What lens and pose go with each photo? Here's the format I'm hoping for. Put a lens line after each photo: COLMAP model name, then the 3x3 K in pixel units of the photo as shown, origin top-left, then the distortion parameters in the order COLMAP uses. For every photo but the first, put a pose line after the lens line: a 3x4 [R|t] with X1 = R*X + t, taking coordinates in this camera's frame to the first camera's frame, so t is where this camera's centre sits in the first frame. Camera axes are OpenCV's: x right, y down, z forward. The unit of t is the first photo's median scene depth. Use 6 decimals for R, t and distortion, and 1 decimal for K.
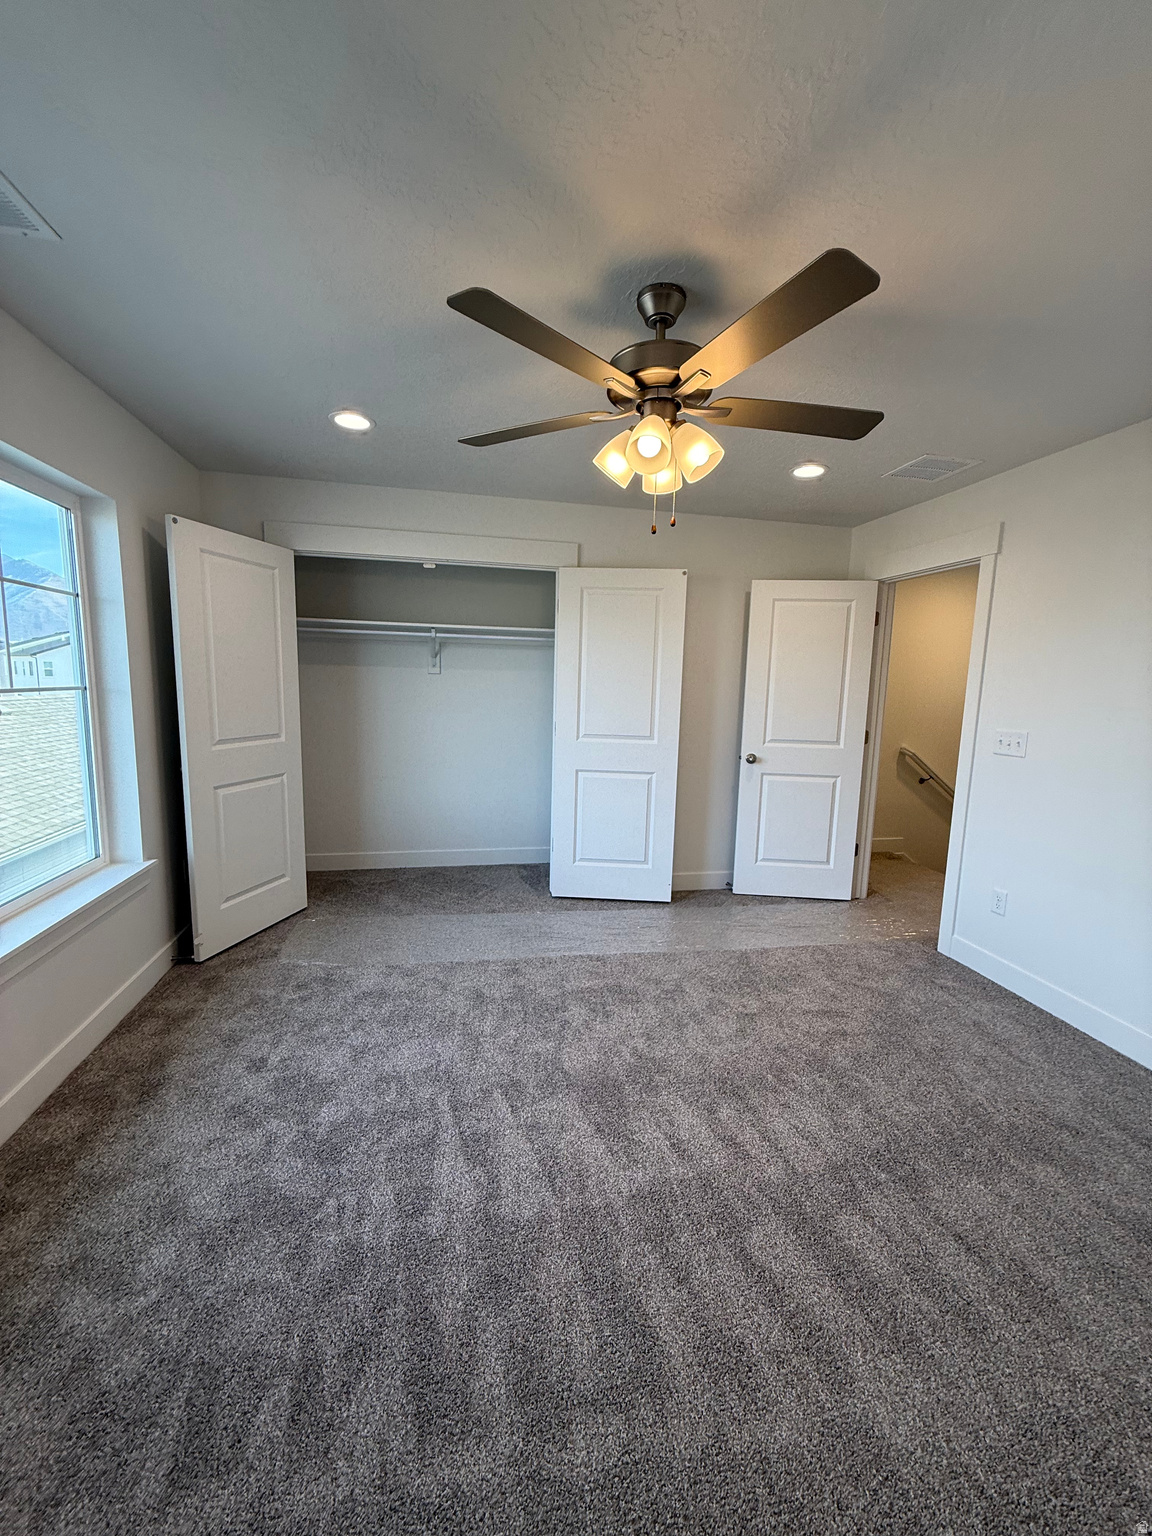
lens RADIAL K [[611.3, 0, 576.5], [0, 611.3, 765.6], [0, 0, 1]] dist [-0.000625, 0.000350]
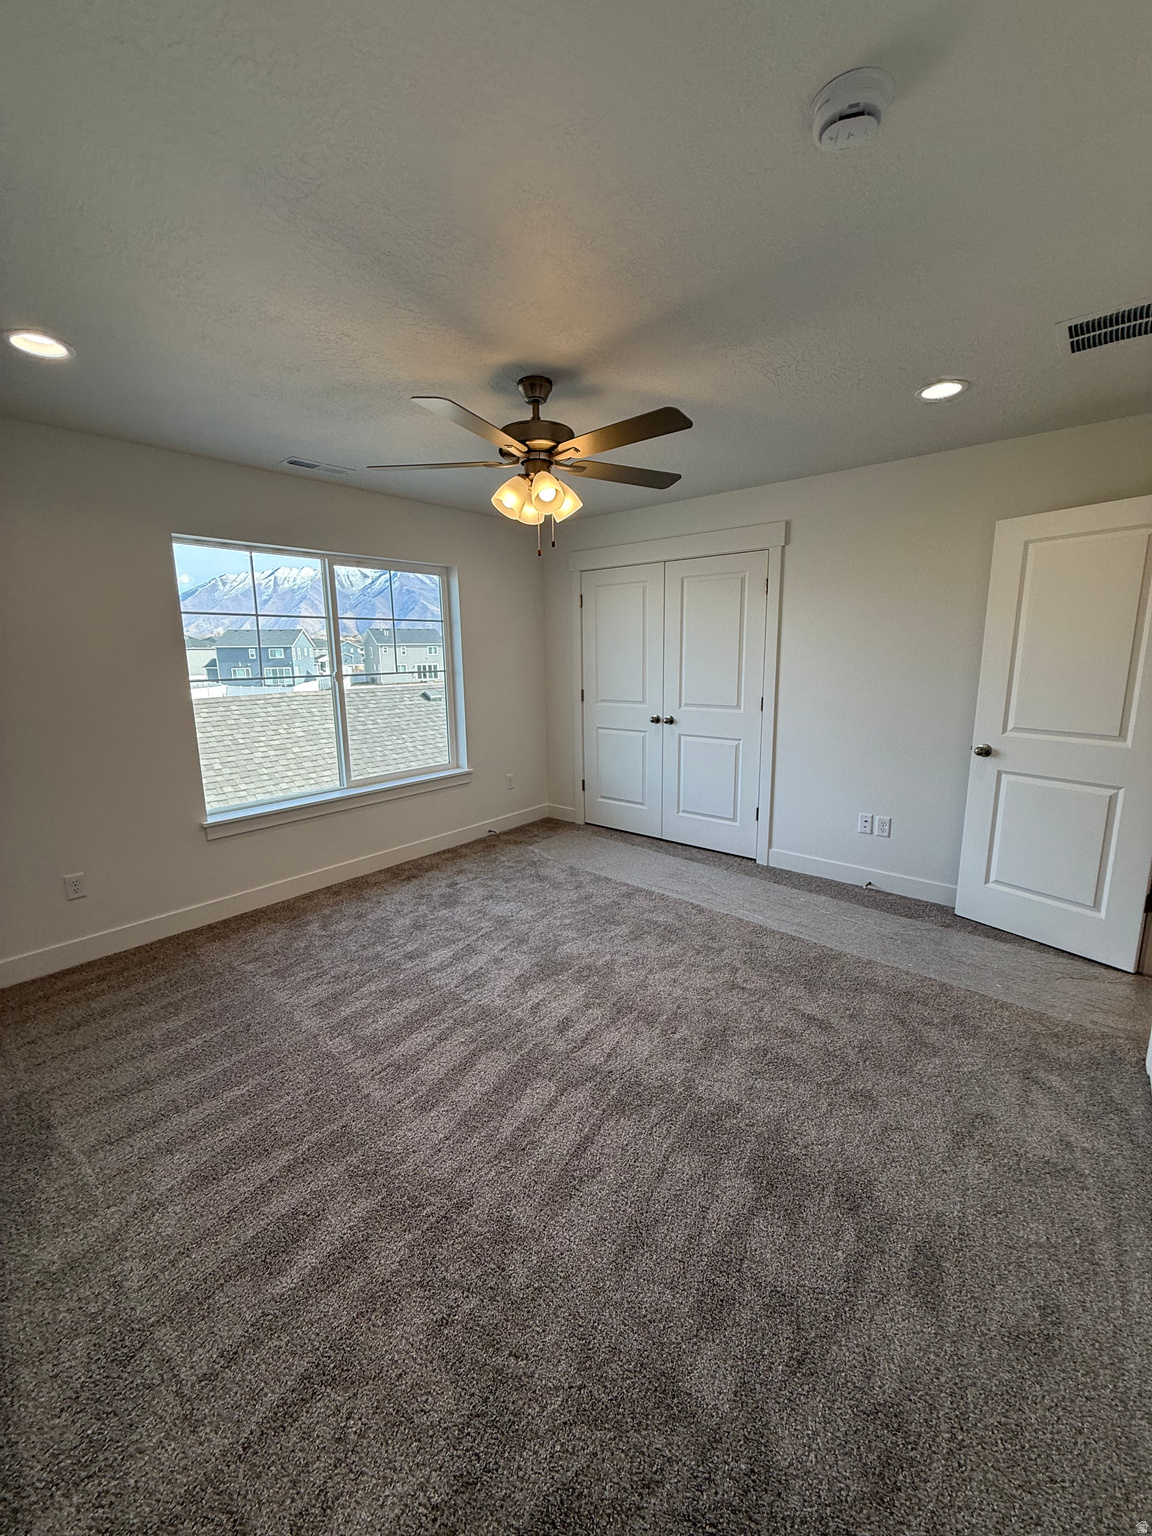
lens RADIAL K [[611.3, 0, 576.5], [0, 611.3, 765.6], [0, 0, 1]] dist [-0.000625, 0.000350]
pose [[0.617230, 0.111620, -0.778825, 0.984497], [-0.080676, 0.993647, 0.078471, -0.019157], [0.782636, 0.014398, 0.622313, 0.168339]]
